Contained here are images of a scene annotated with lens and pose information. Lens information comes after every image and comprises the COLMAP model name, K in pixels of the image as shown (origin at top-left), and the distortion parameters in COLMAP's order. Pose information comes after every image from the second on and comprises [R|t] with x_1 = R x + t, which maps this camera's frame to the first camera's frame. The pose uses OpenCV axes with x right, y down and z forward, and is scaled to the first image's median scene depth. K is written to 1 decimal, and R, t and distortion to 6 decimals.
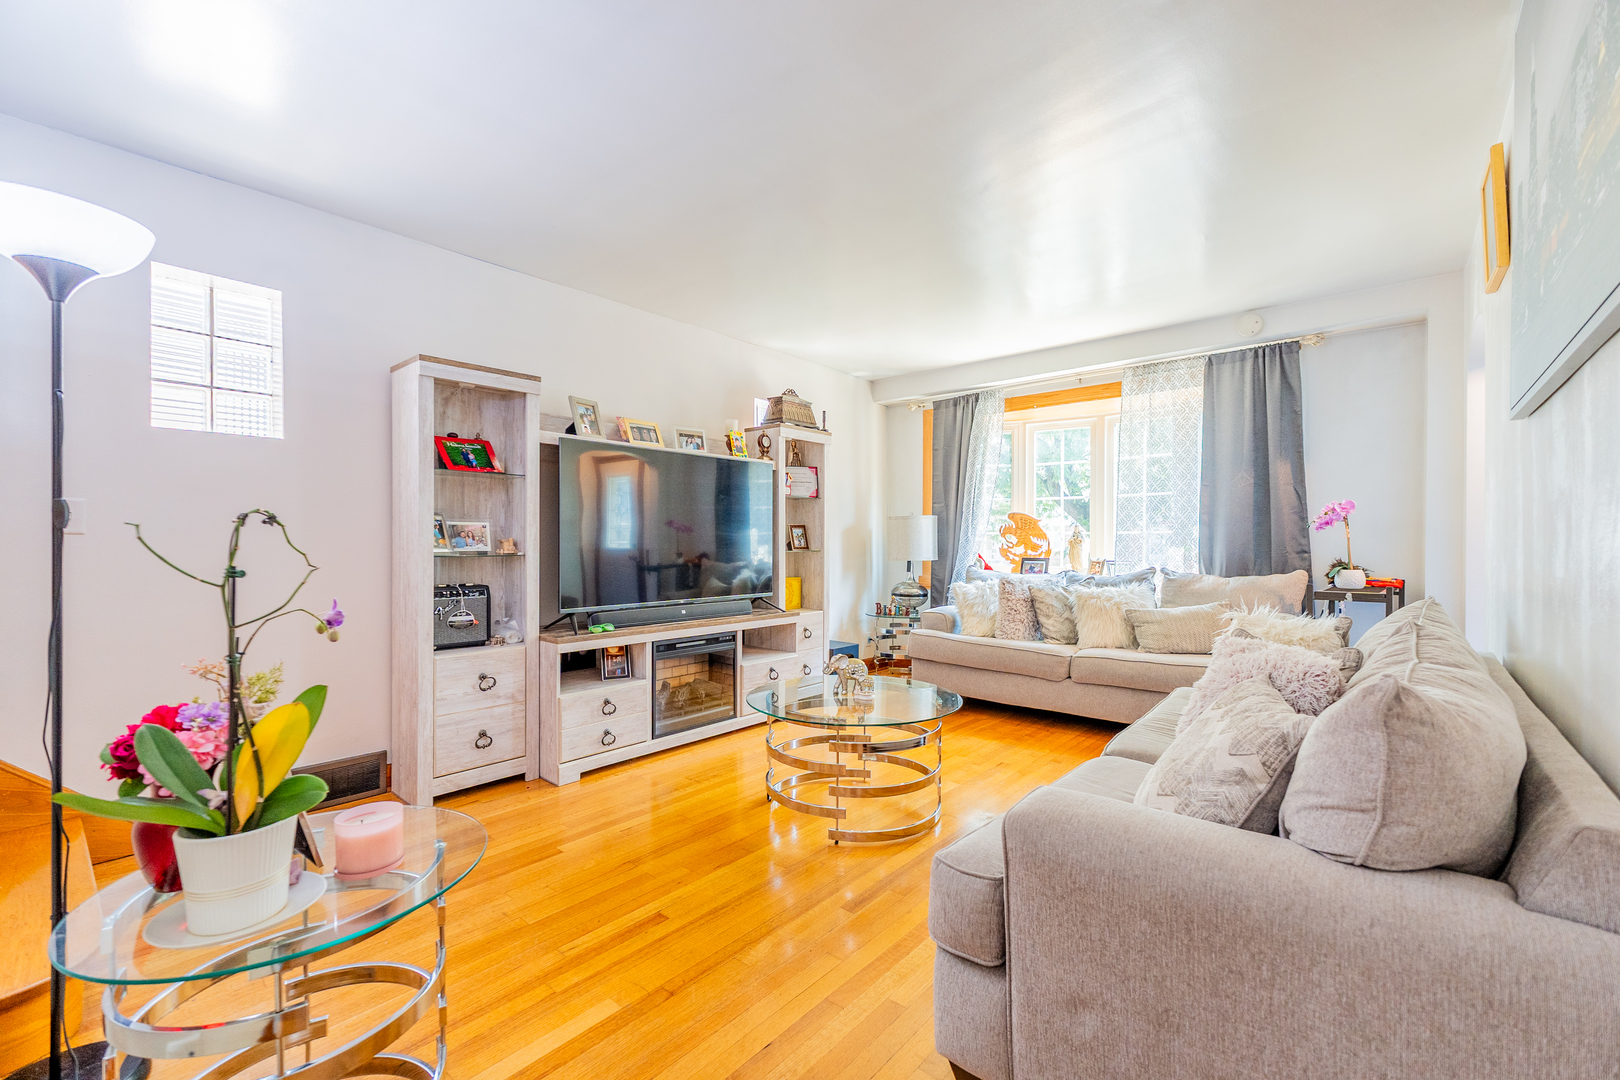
lens RADIAL K [[687.1, 0, 814.7], [0, 687.1, 532.7], [0, 0, 1]] dist [0.001011, 0.000063]
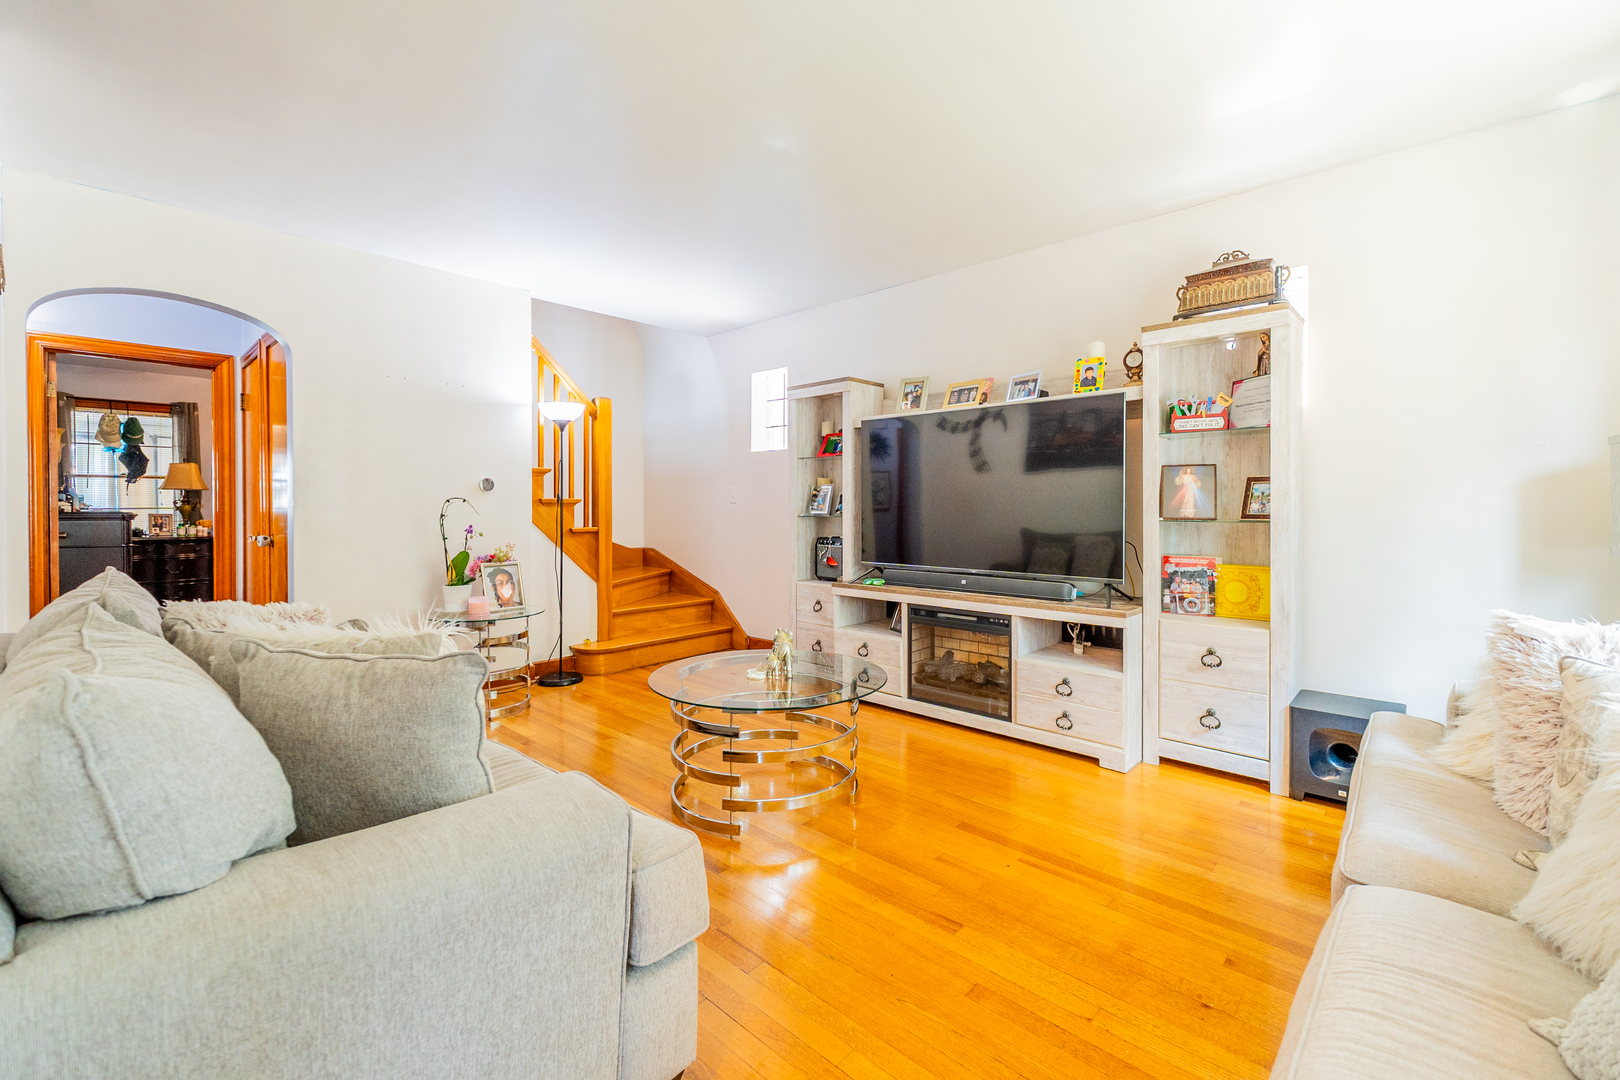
lens RADIAL K [[670.3, 0, 812.9], [0, 670.3, 511.7], [0, 0, 1]] dist [-0.000138, 0.000076]
pose [[-0.039944, 0.005419, -0.999187, 0.775329], [0.015390, 0.999870, 0.004808, 0.014355], [0.999083, -0.015185, -0.040022, 0.904082]]
